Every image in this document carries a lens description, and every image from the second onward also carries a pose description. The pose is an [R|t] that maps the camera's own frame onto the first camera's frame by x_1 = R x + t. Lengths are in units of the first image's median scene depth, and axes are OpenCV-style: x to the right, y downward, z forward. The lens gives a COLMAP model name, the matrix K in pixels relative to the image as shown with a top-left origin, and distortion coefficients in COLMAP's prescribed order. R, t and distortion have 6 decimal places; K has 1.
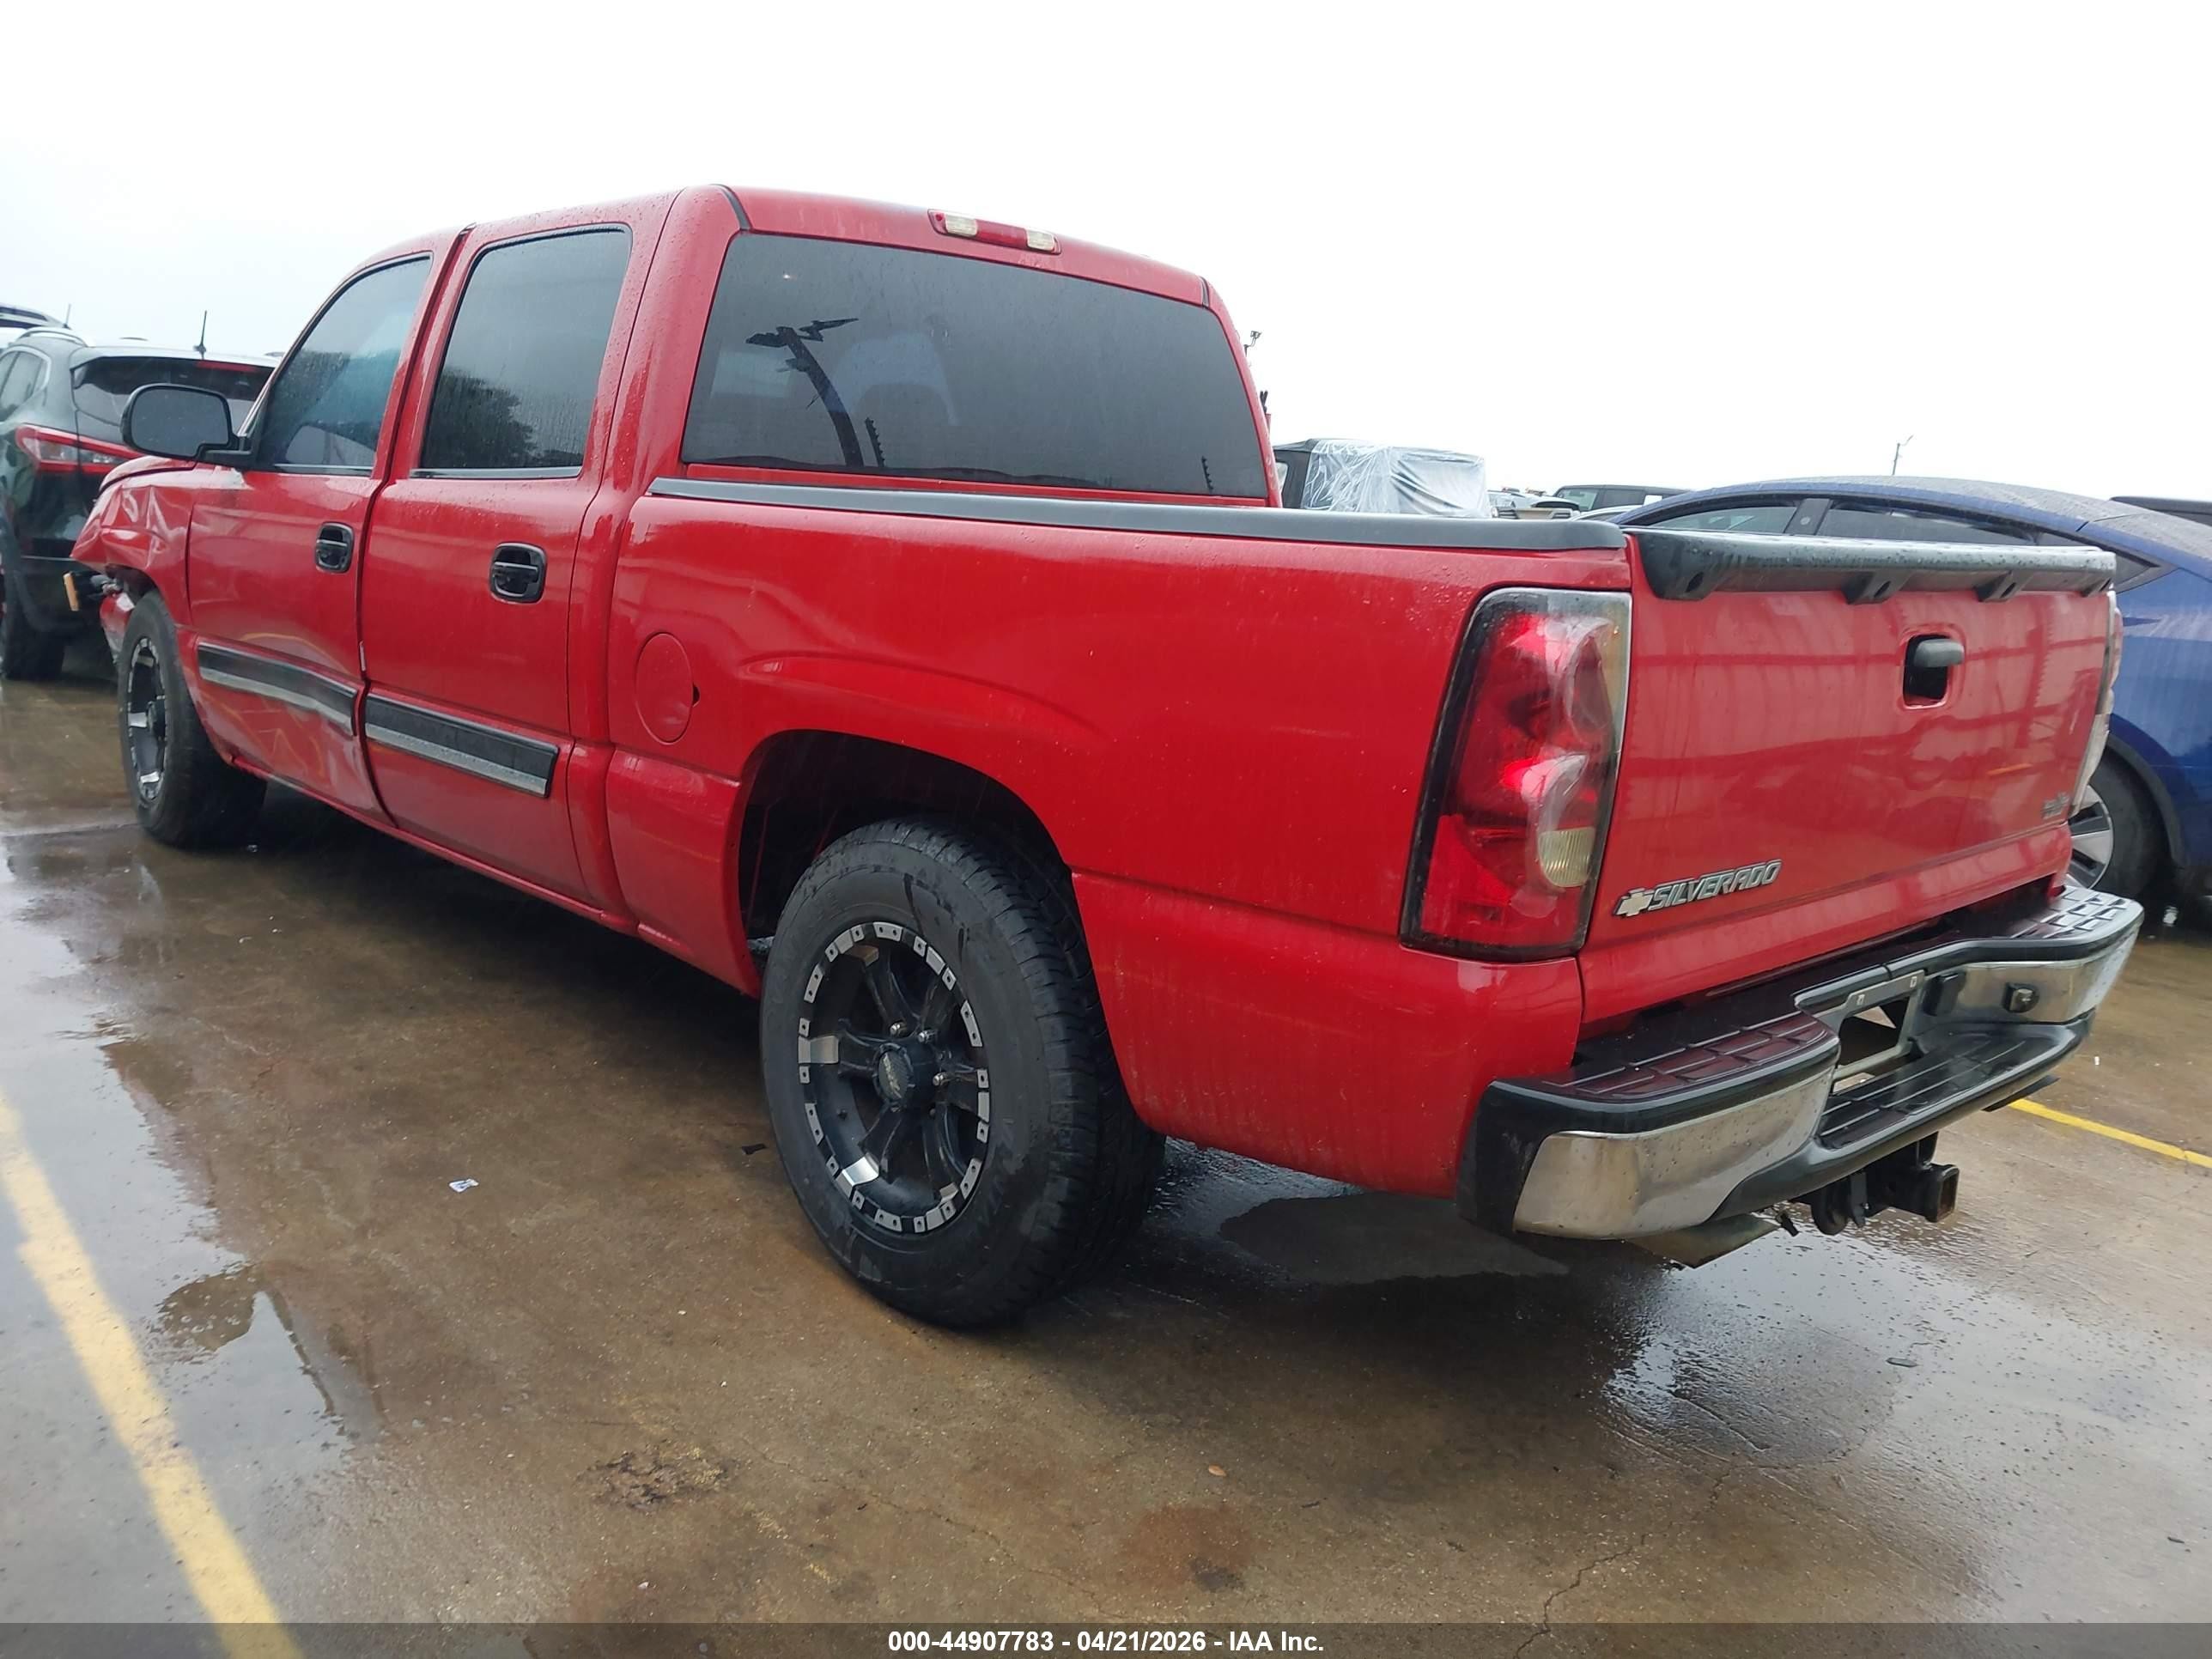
lens RADIAL K [[1748.9, 0, 1069.3], [0, 1748.9, 822.6], [0, 0, 1]] dist [0.095793, -0.139720]
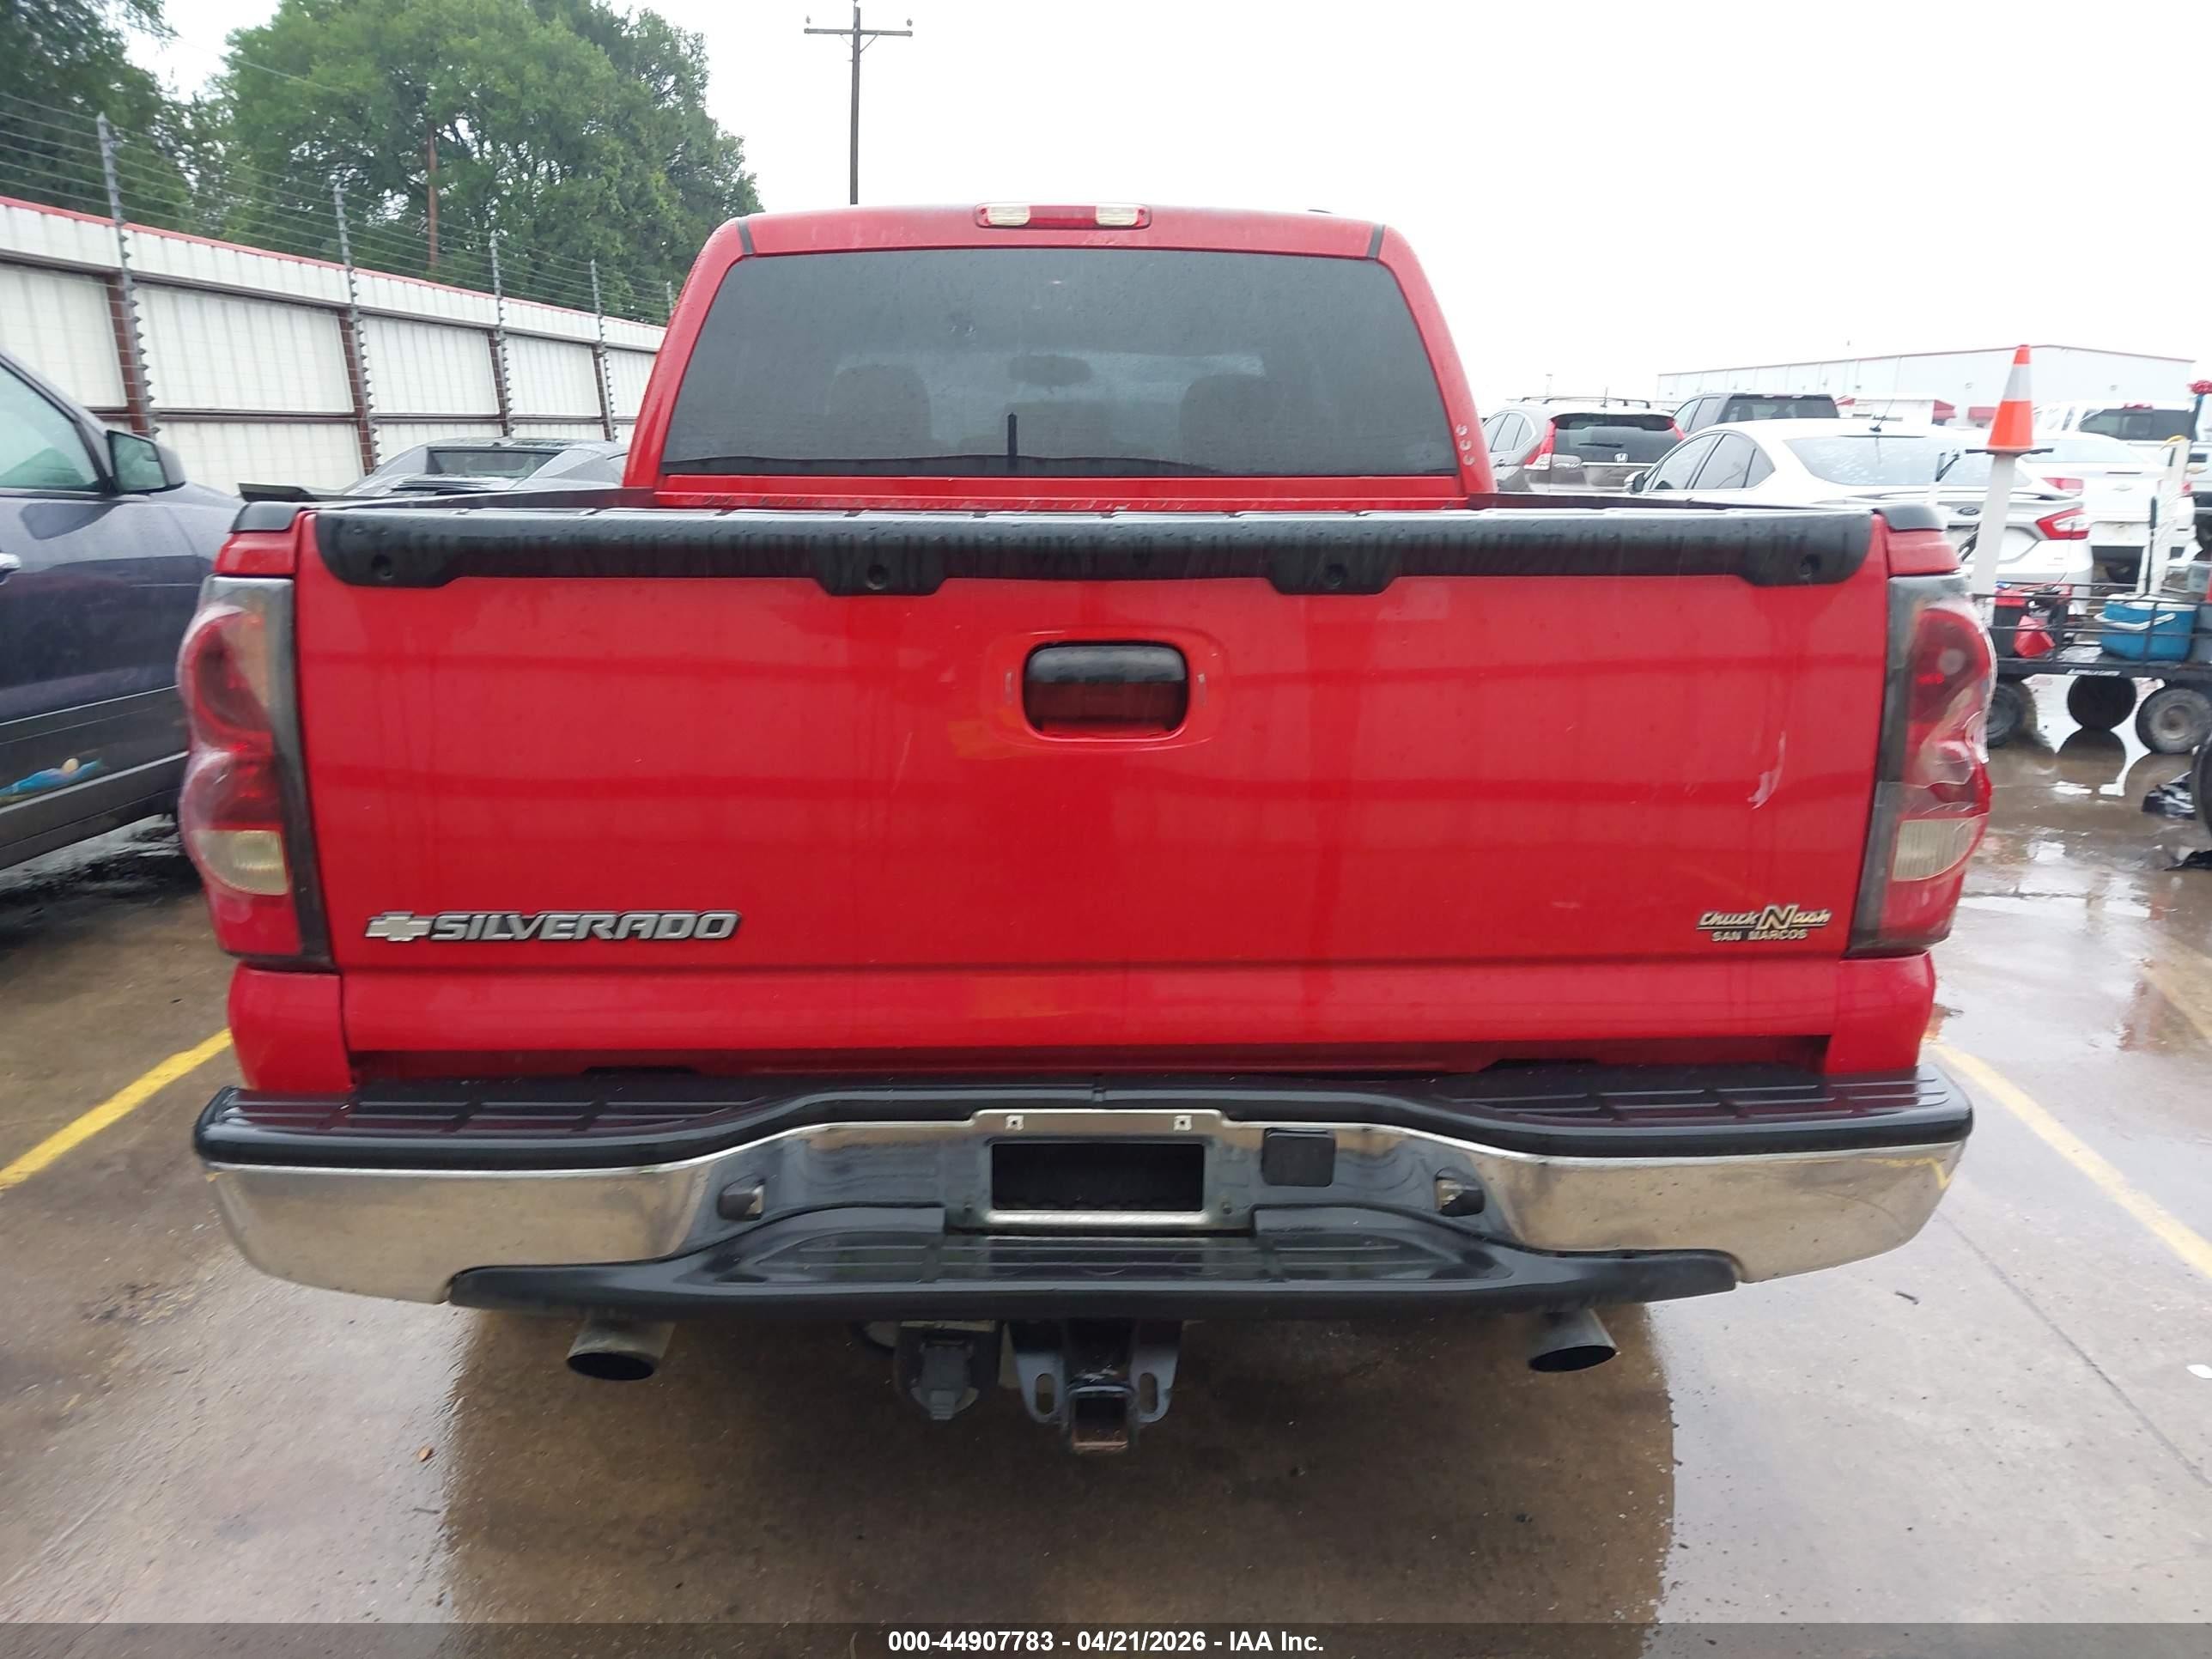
lens RADIAL K [[1748.9, 0, 1069.3], [0, 1748.9, 822.6], [0, 0, 1]] dist [0.095793, -0.139720]
pose [[0.739652, 0.083051, -0.667846, 0.707906], [-0.086009, 0.995884, 0.028588, -0.037670], [0.667471, 0.036295, 0.743751, 0.337984]]
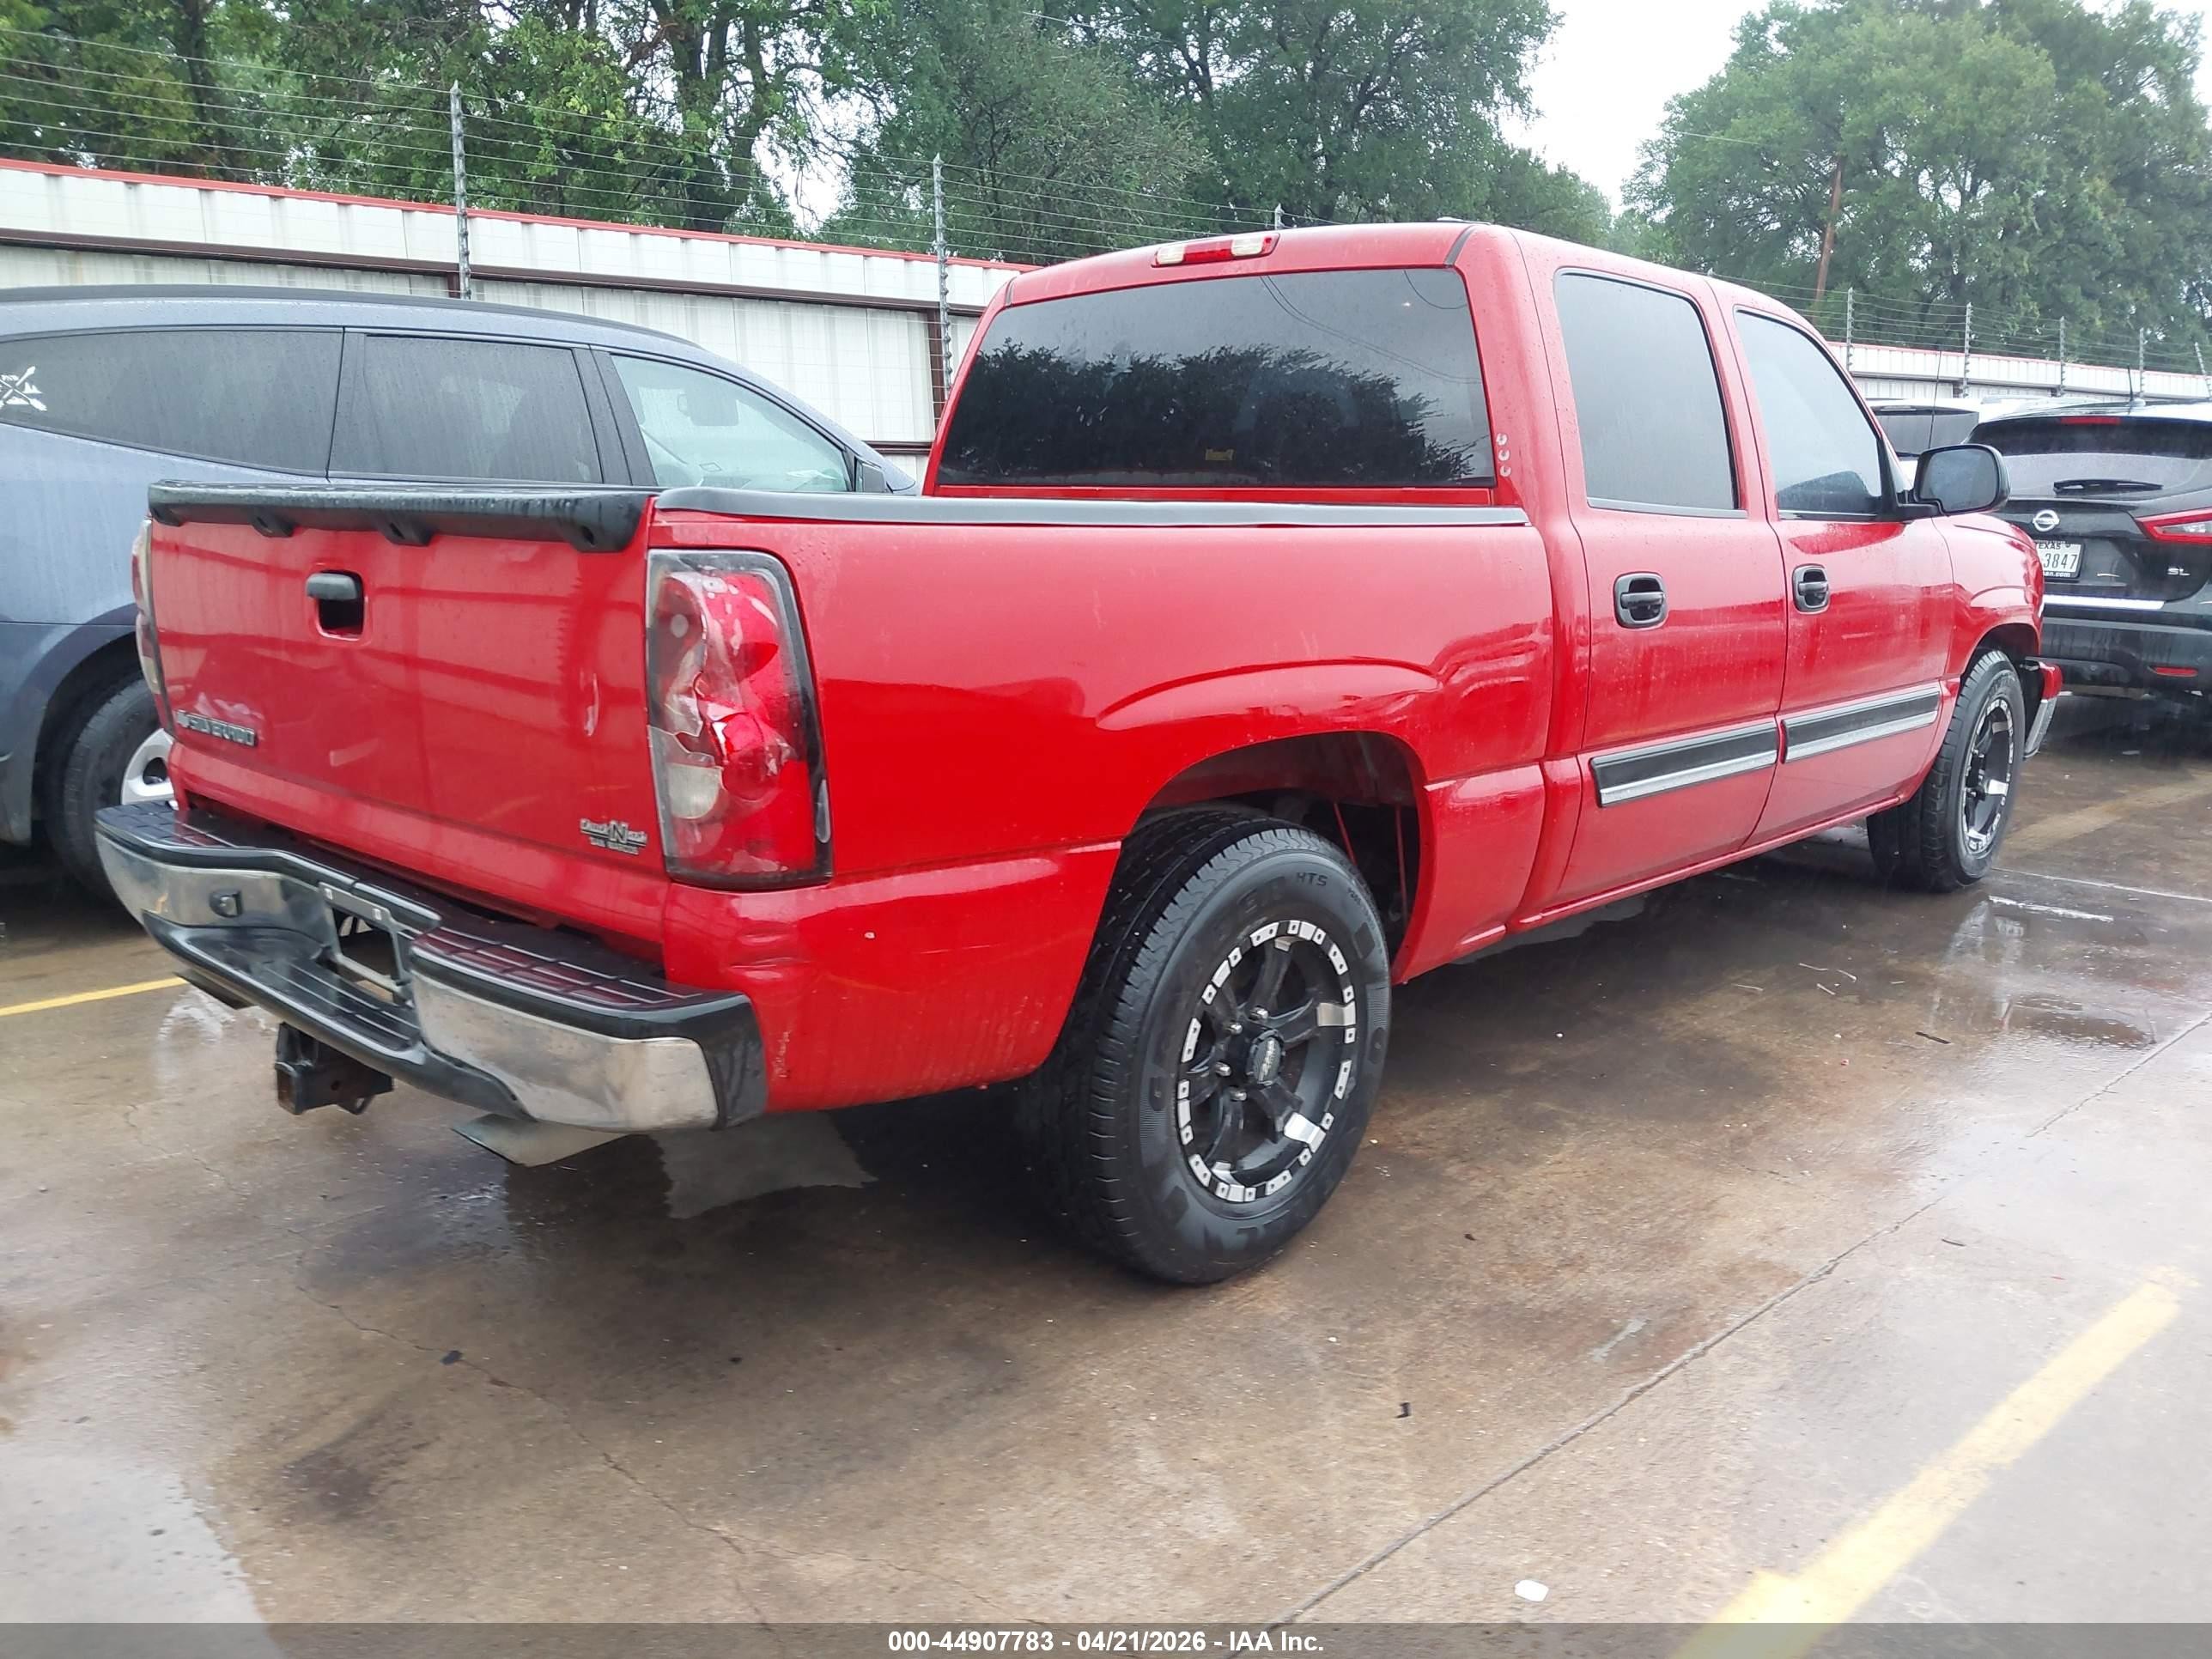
lens RADIAL K [[1745.6, 0, 1073.9], [0, 1745.6, 813.9], [0, 0, 1]] dist [0.105220, -0.154833]
pose [[0.016161, 0.127128, -0.991755, 1.171959], [-0.193124, 0.973603, 0.121654, -0.133629], [0.981041, 0.189565, 0.040286, 1.055072]]
